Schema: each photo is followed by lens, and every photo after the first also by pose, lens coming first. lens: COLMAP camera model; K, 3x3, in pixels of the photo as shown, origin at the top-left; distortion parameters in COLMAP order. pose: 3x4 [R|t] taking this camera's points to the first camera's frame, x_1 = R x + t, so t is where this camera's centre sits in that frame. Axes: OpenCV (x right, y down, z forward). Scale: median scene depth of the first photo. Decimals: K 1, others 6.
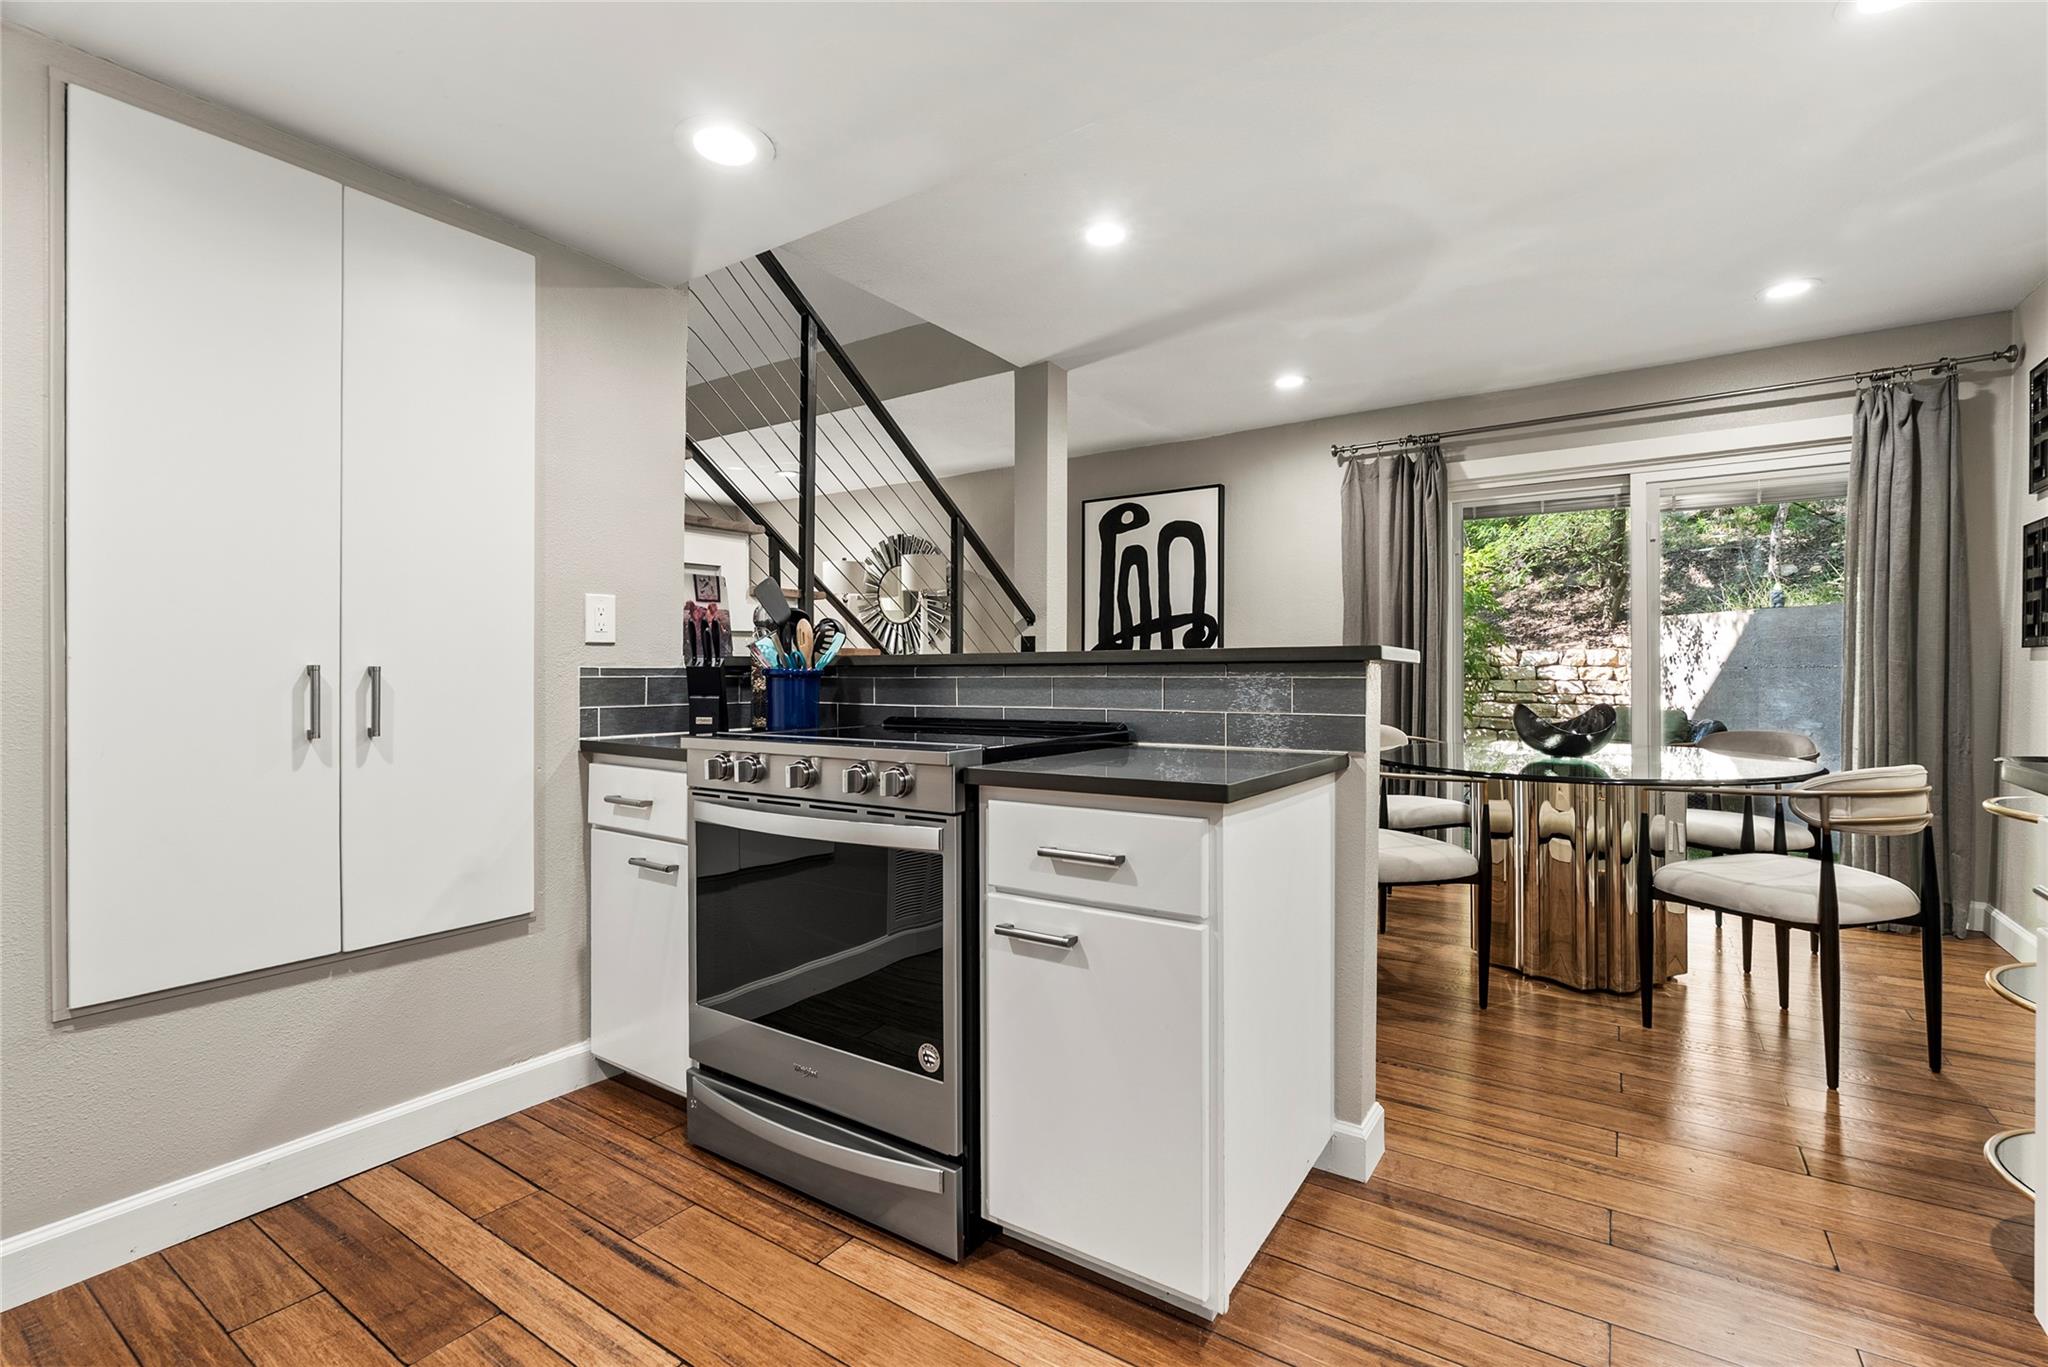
lens RADIAL K [[906.8, 0, 1024.0], [0, 906.8, 683.5], [0, 0, 1]] dist [-0.002518, -0.000361]
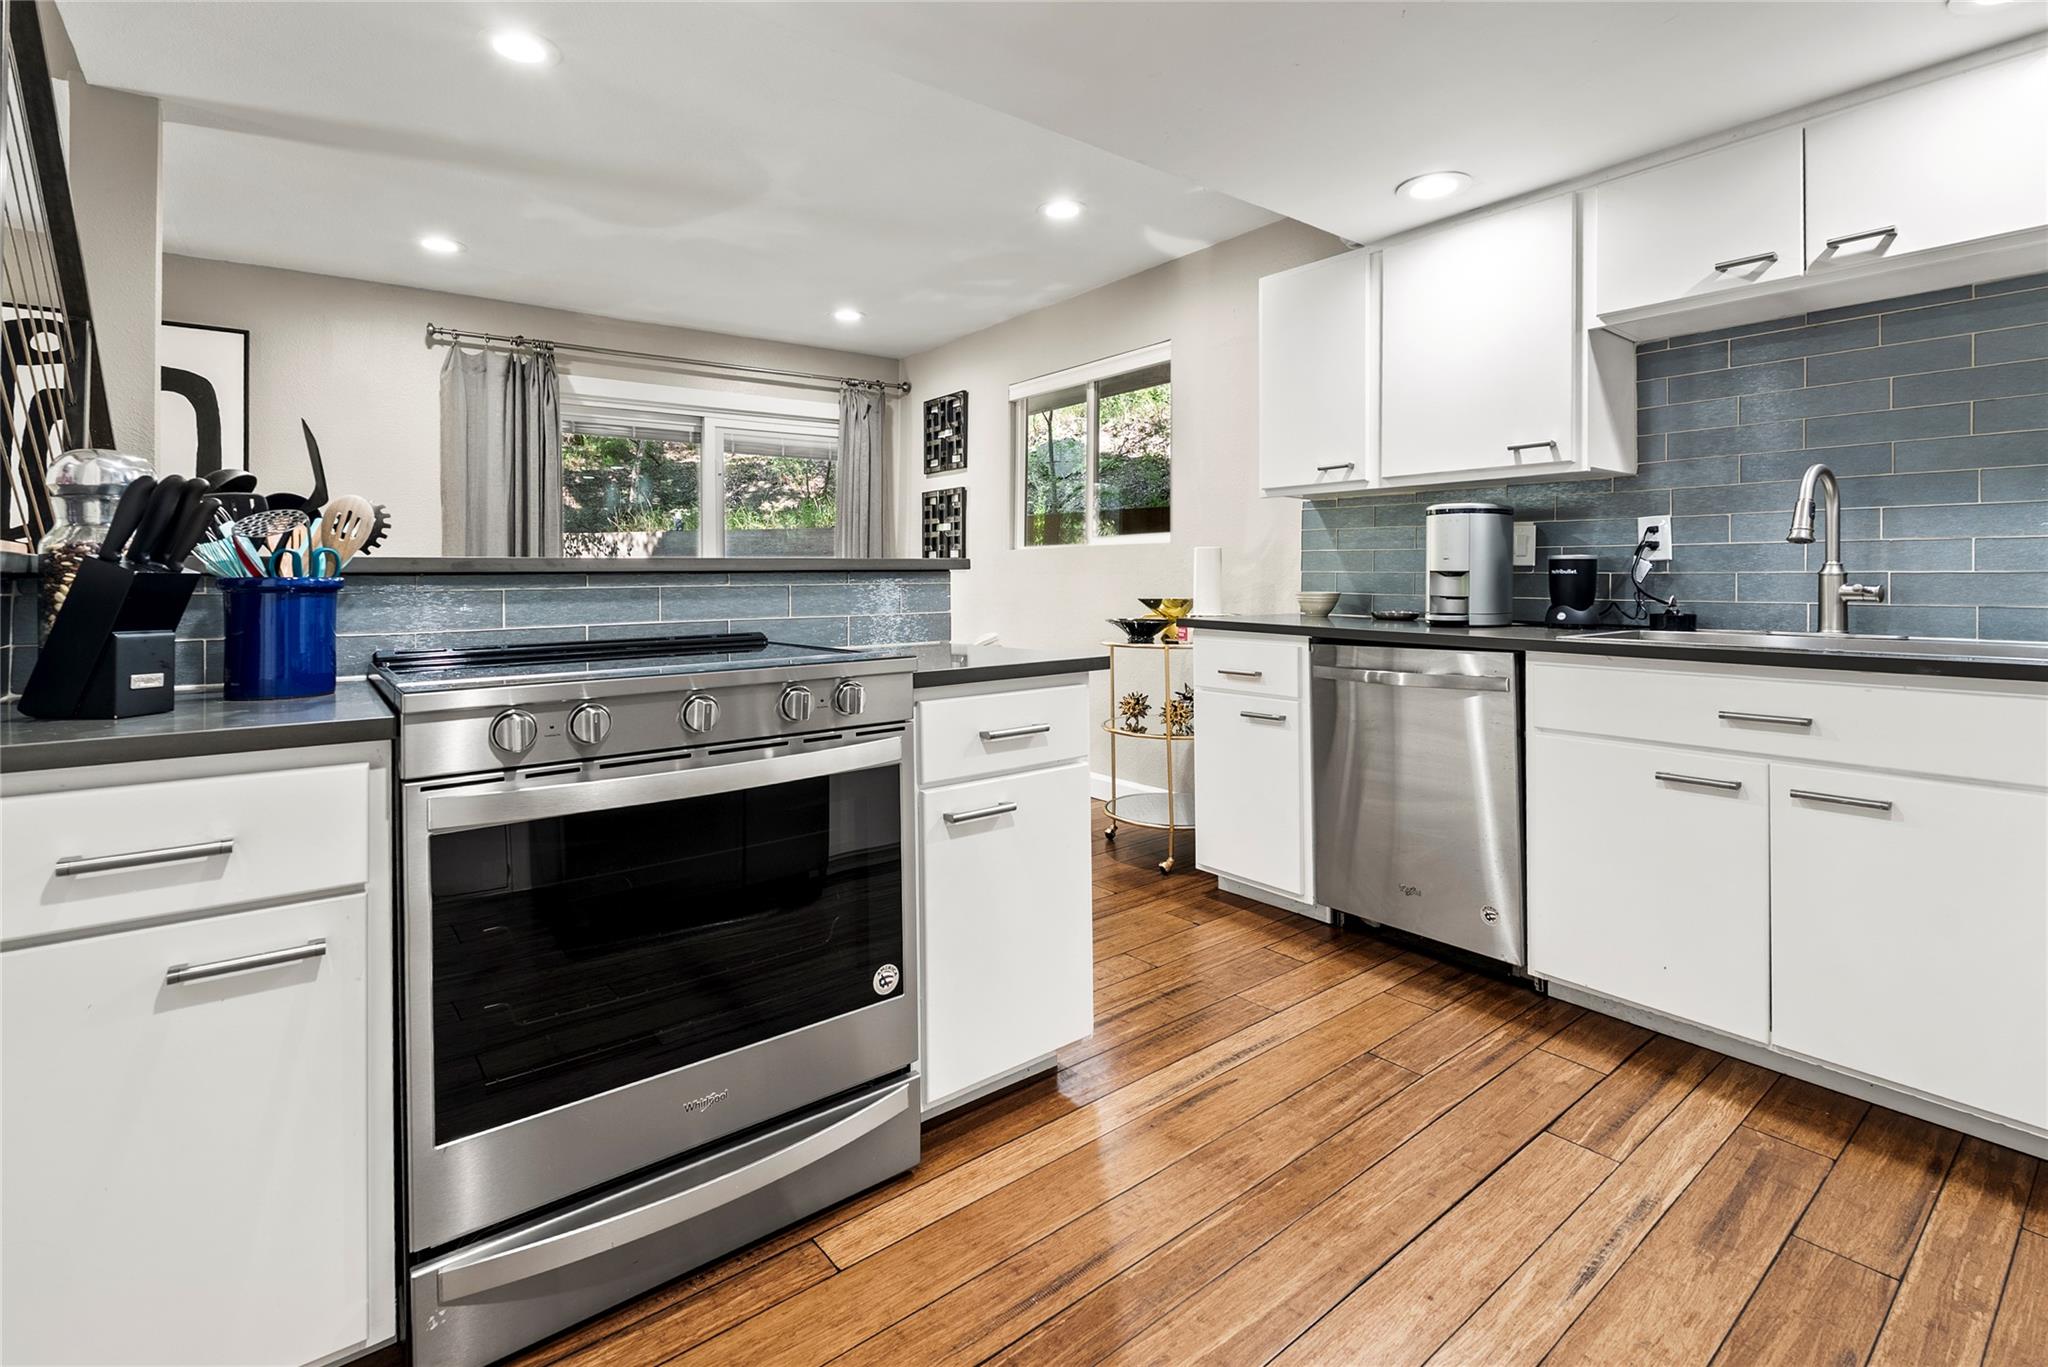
lens RADIAL K [[939.2, 0, 1031.0], [0, 939.2, 584.0], [0, 0, 1]] dist [-0.001688, -0.000080]
pose [[0.310960, -0.008553, 0.950385, -0.673453], [0.022991, 0.999735, 0.001475, -0.003028], [-0.950145, 0.021391, 0.311074, 0.360012]]
